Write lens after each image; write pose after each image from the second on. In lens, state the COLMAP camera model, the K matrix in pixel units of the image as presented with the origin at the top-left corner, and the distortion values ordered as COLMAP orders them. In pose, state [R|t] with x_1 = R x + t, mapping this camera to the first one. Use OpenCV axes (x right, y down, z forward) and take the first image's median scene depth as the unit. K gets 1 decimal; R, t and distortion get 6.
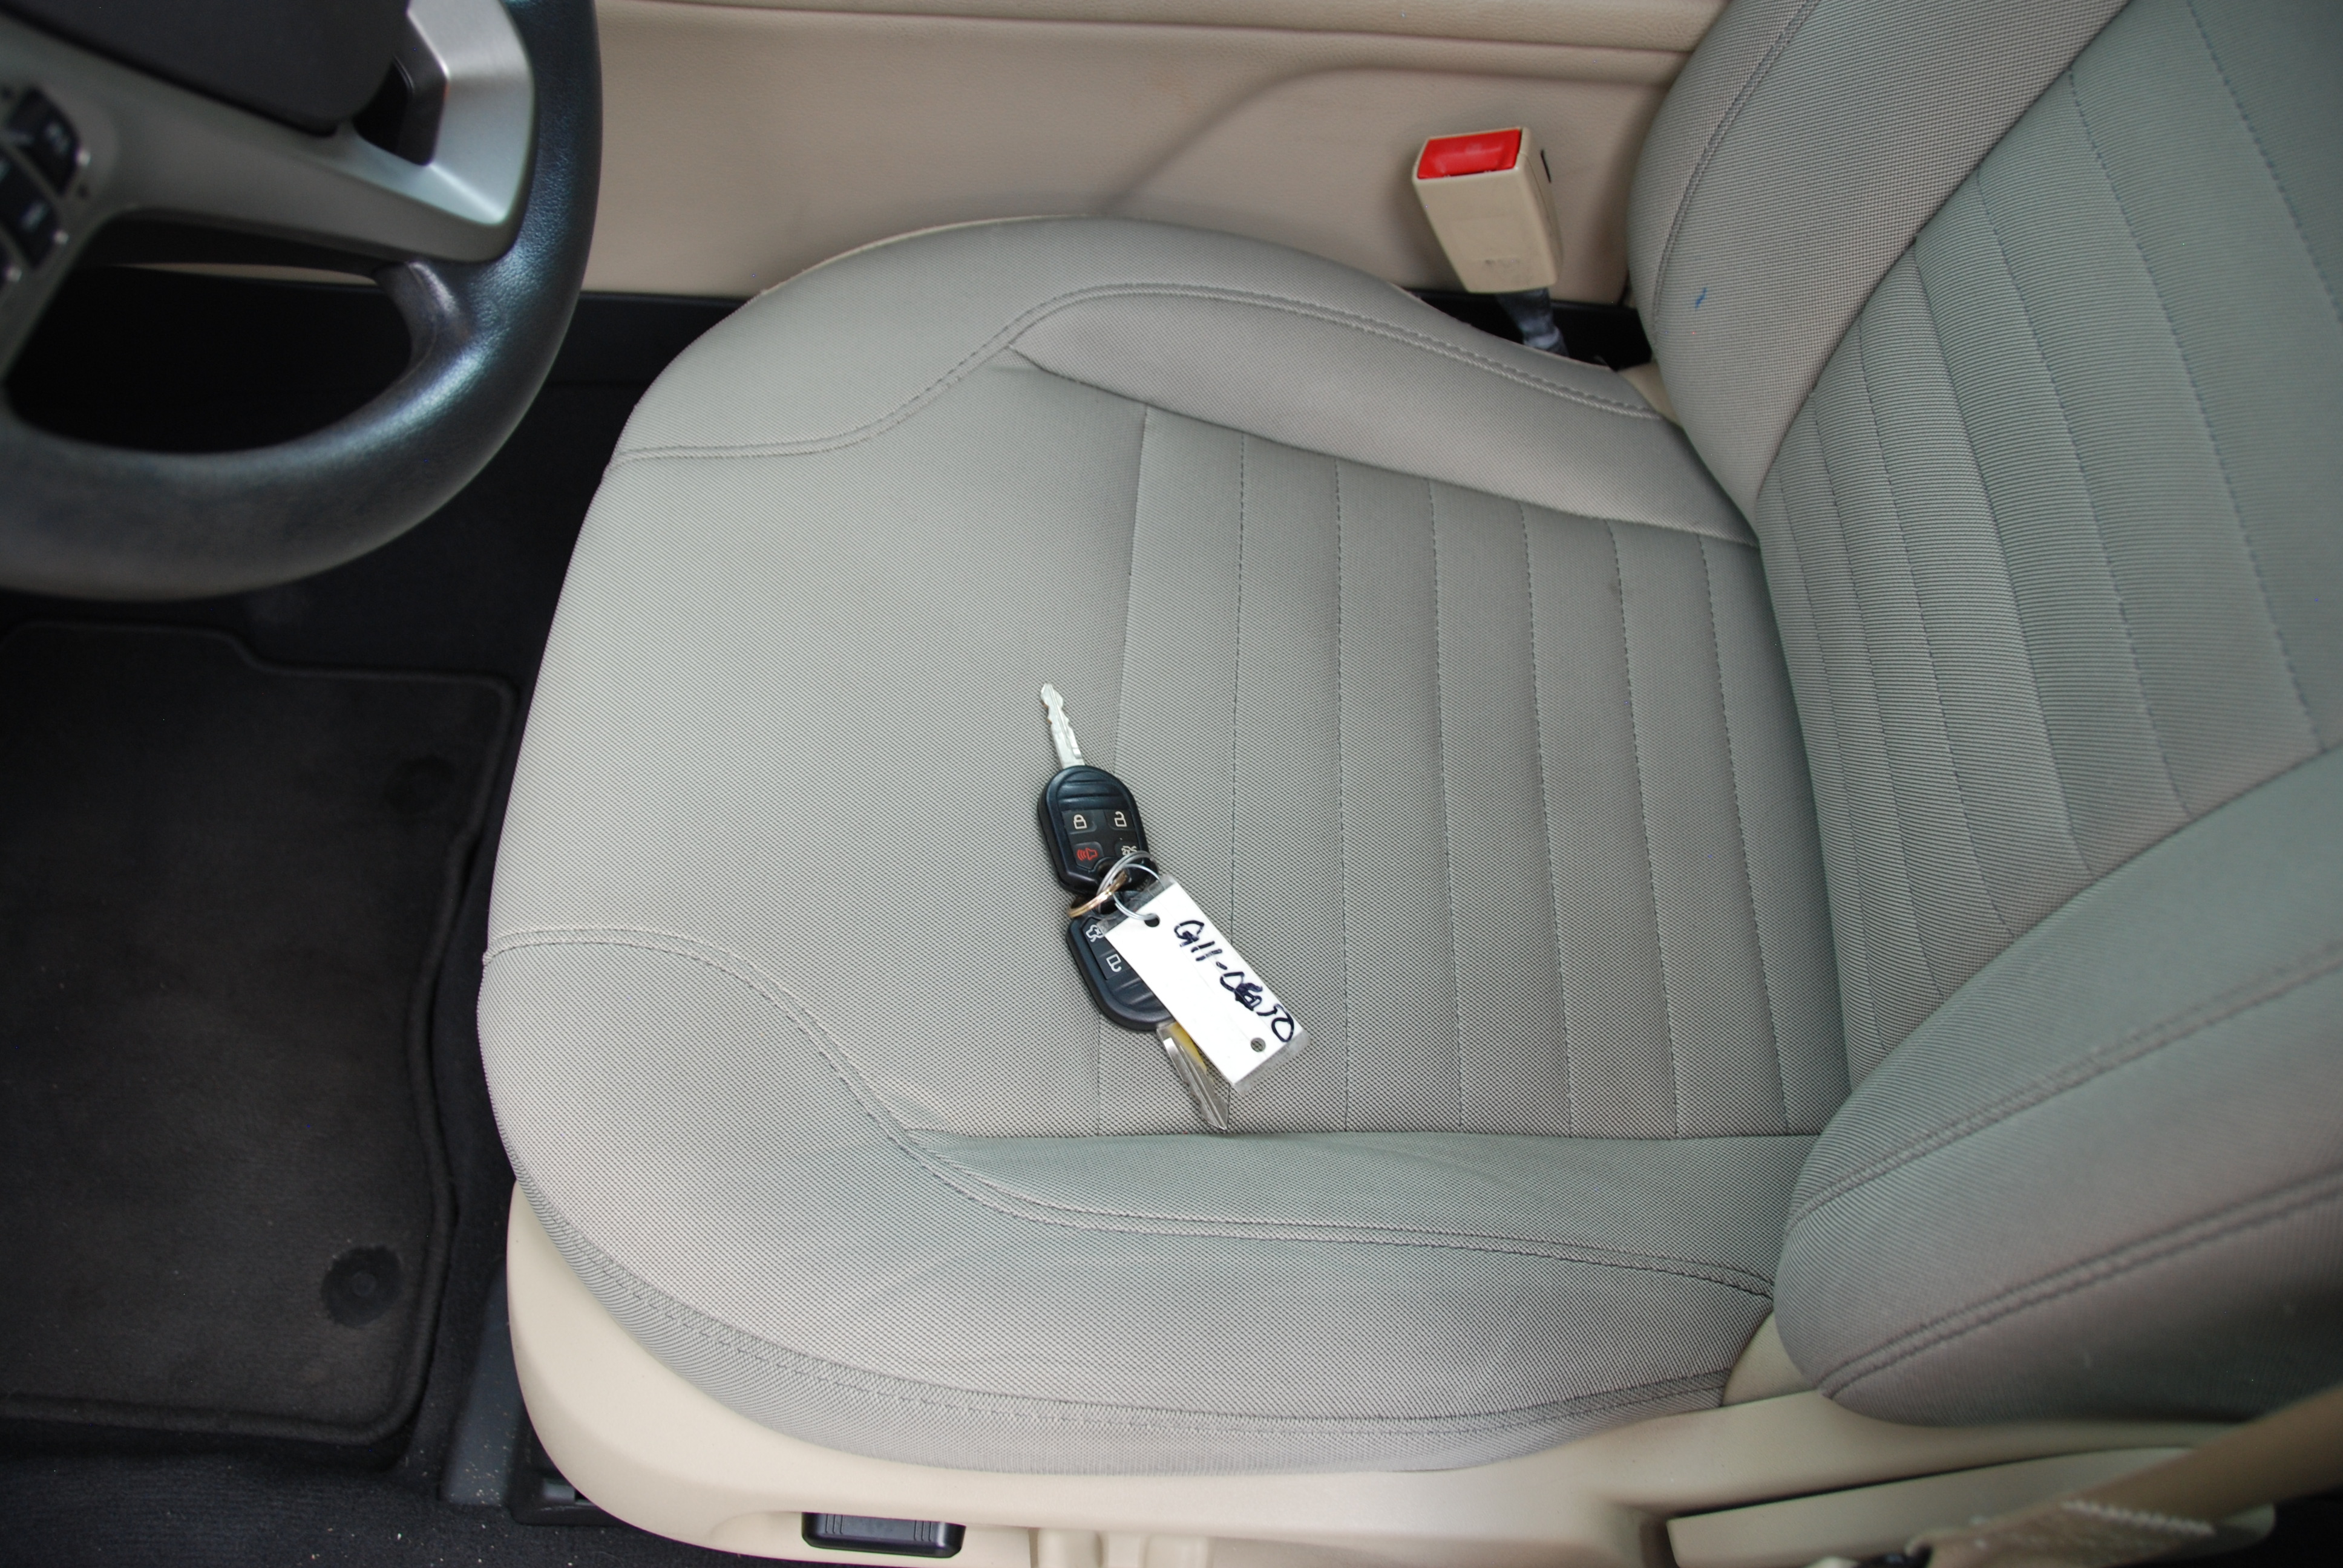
lens RADIAL K [[2032.5, 0, 1038.6], [0, 2032.5, 840.8], [0, 0, 1]] dist [-0.175244, 0.004984]
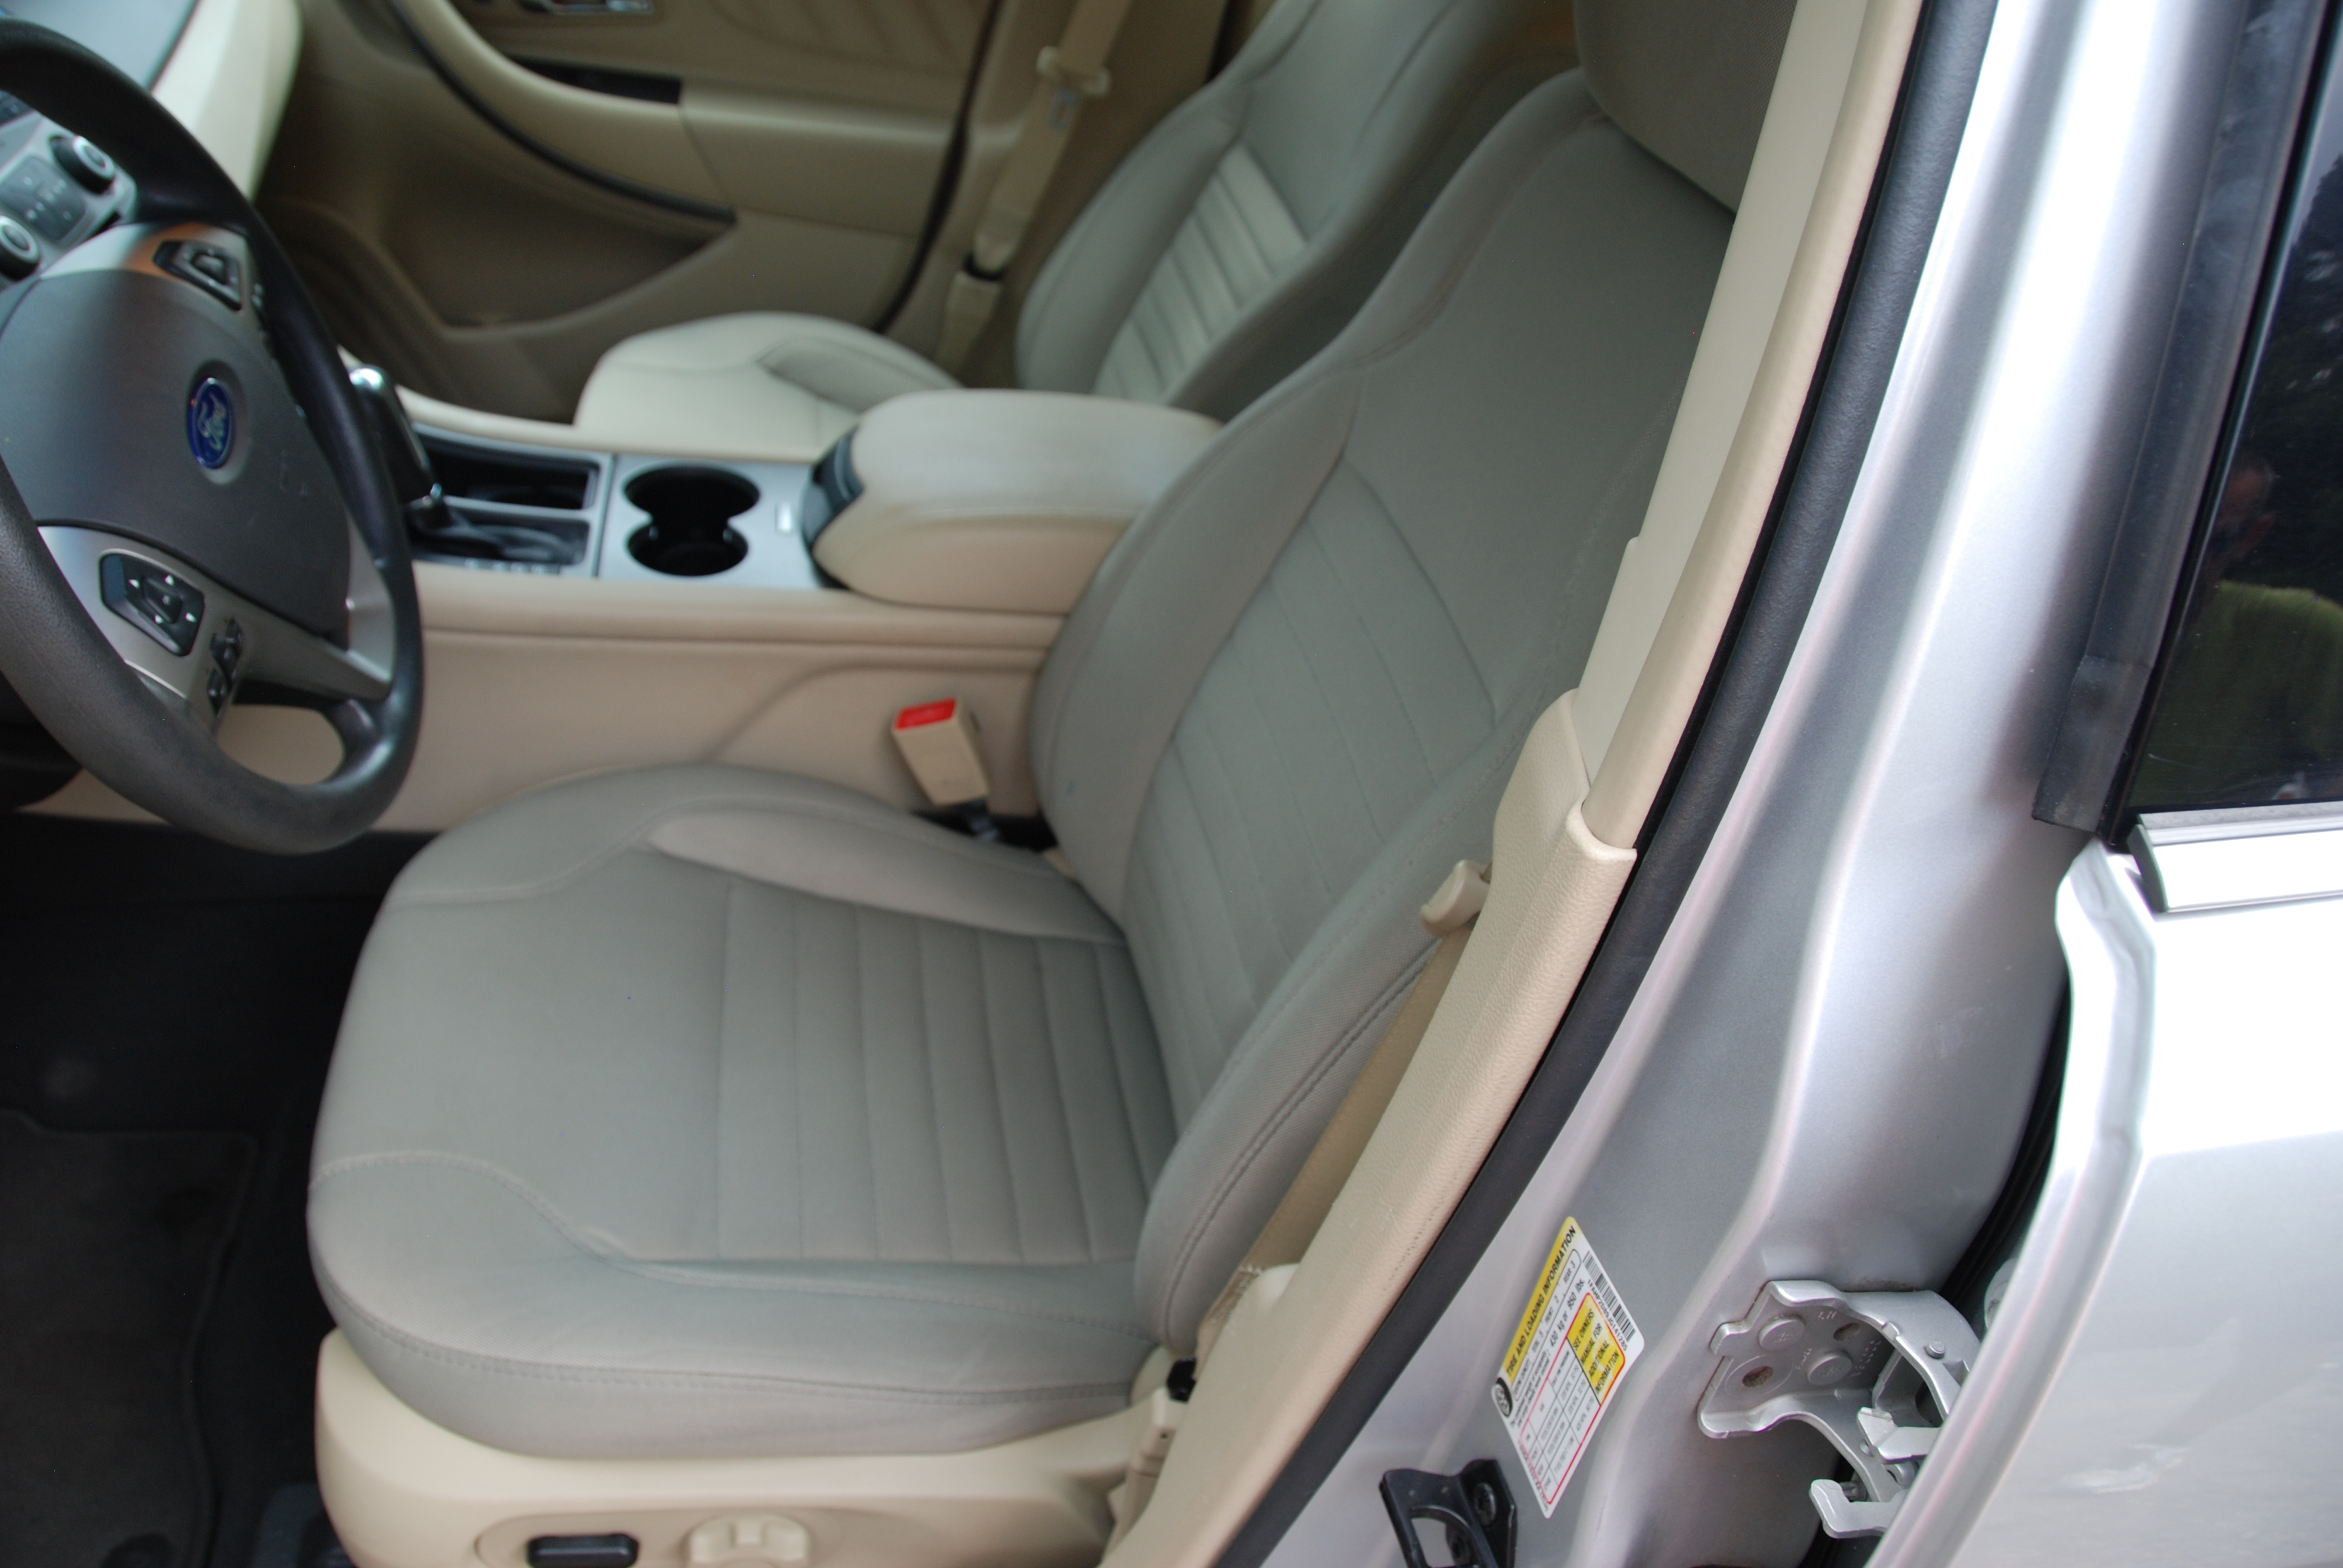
lens RADIAL K [[1889.5, 0, 1162.3], [0, 1889.5, 819.7], [0, 0, 1]] dist [-0.153947, 0.130475]
pose [[0.962315, -0.020194, 0.271187, -0.019592], [0.115014, 0.933878, -0.338590, 0.282865], [-0.246419, 0.357020, 0.901007, -0.422752]]
